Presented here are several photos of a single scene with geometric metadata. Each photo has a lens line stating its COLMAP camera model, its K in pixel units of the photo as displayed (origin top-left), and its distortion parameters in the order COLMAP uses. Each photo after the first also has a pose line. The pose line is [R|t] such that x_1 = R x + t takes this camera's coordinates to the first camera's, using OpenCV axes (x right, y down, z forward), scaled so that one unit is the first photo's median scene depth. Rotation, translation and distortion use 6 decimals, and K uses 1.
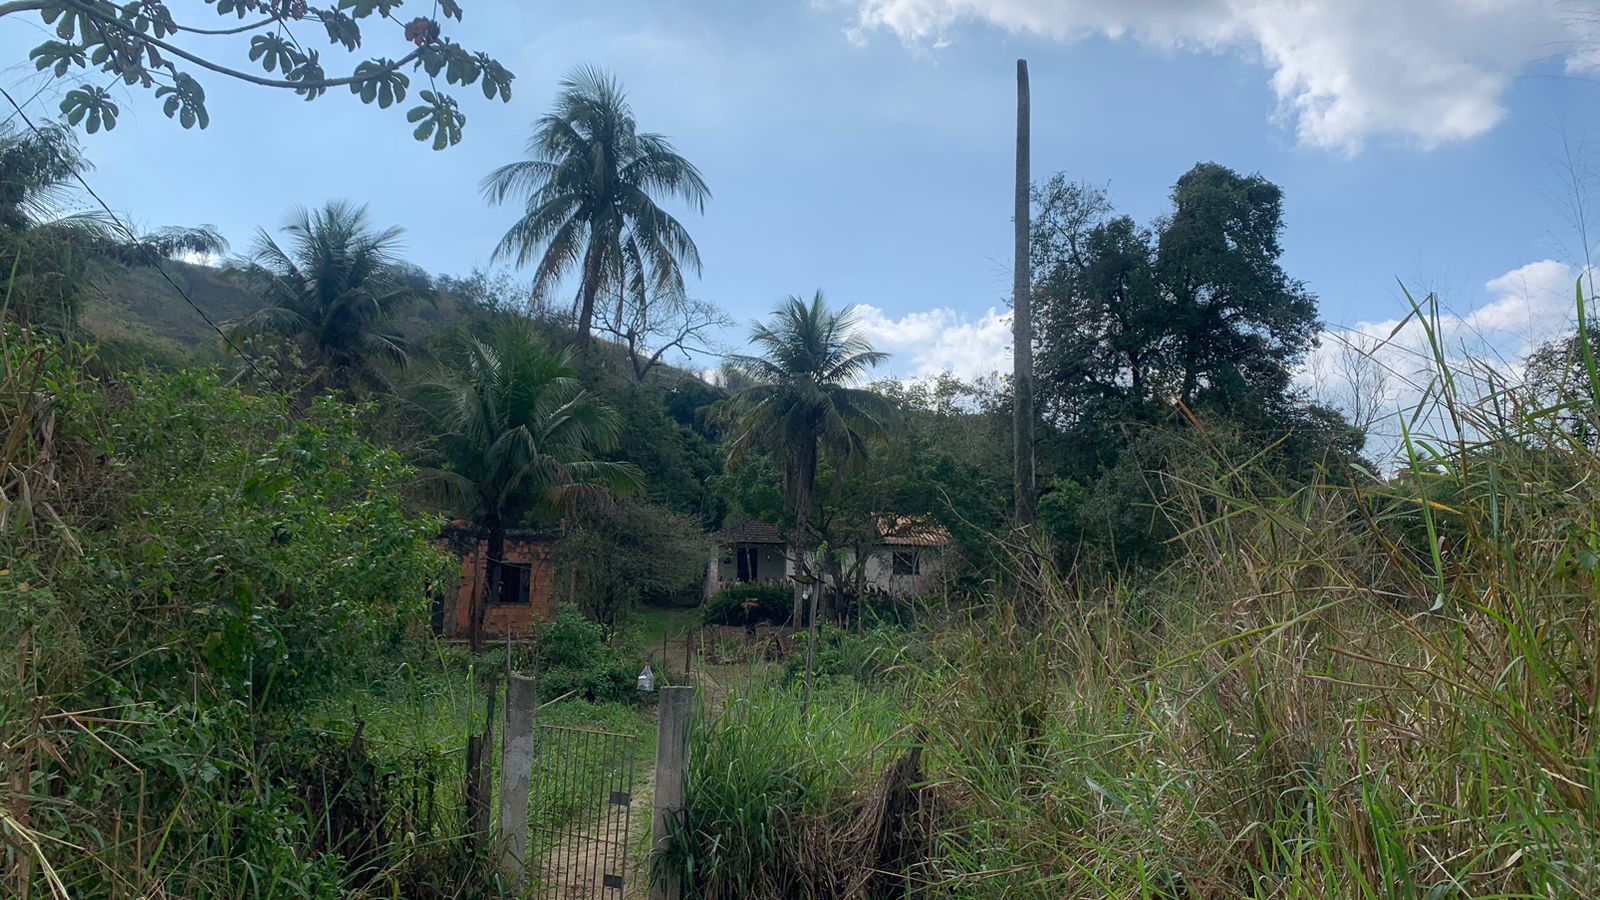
lens RADIAL K [[1286.6, 0, 867.7], [0, 1286.6, 451.9], [0, 0, 1]] dist [-0.000492, 0.000046]
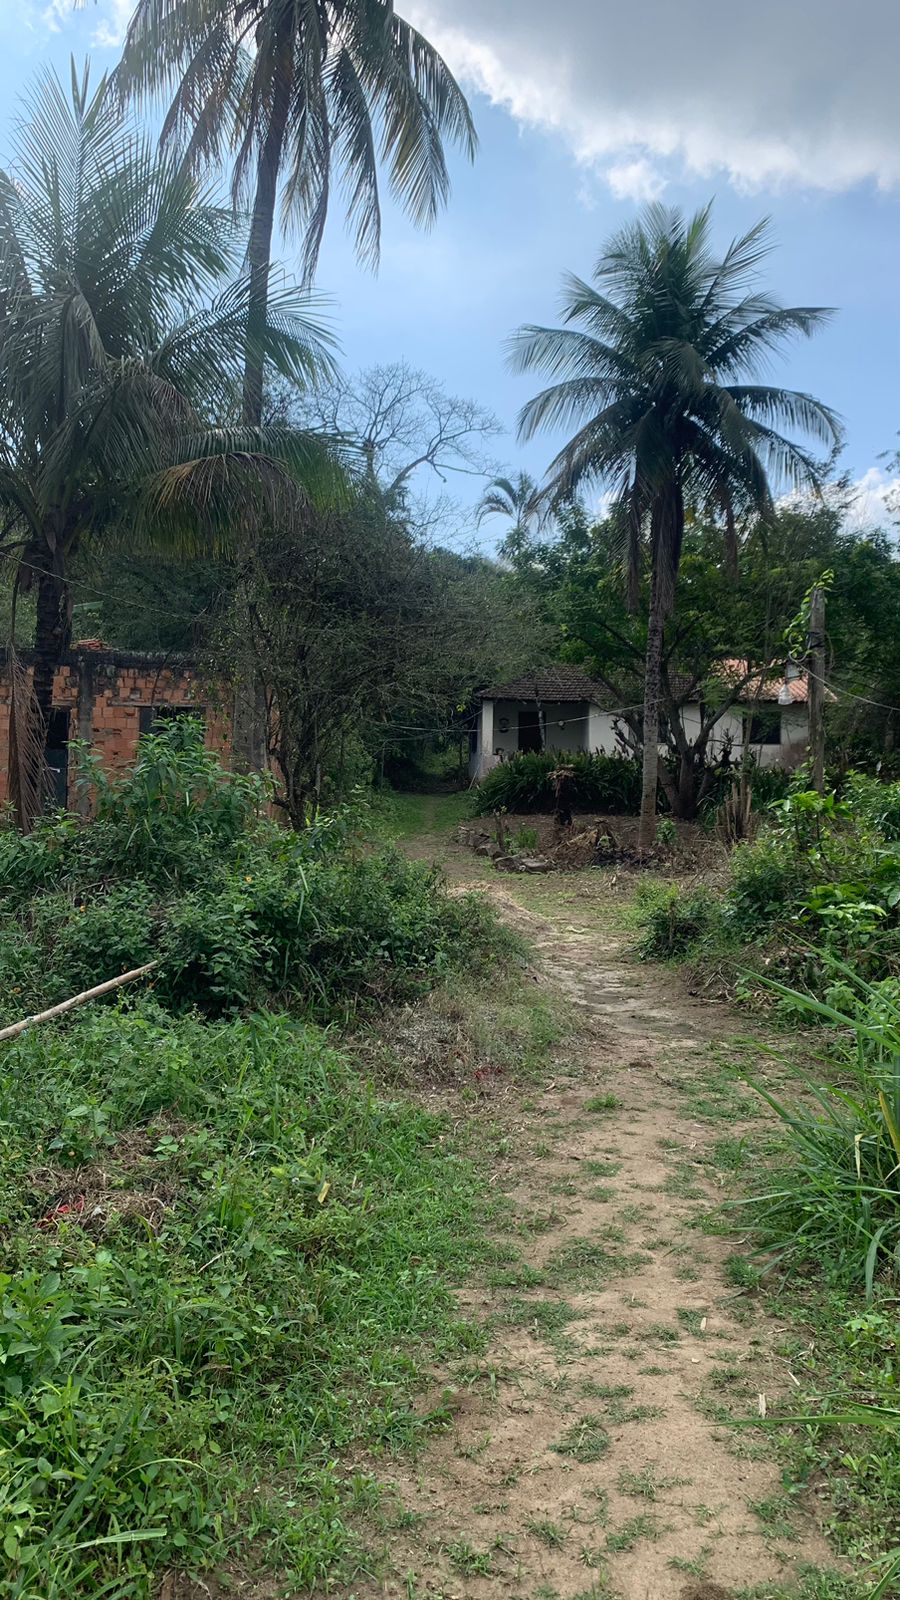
lens RADIAL K [[1286.6, 0, 450.0], [0, 1286.6, 800.0], [0, 0, 1]] dist [-0.000492, 0.000046]
pose [[0.991479, -0.004673, -0.130186, -0.067557], [0.019039, 0.993824, 0.109320, 0.066275], [0.128871, -0.110867, 0.985444, 0.411606]]
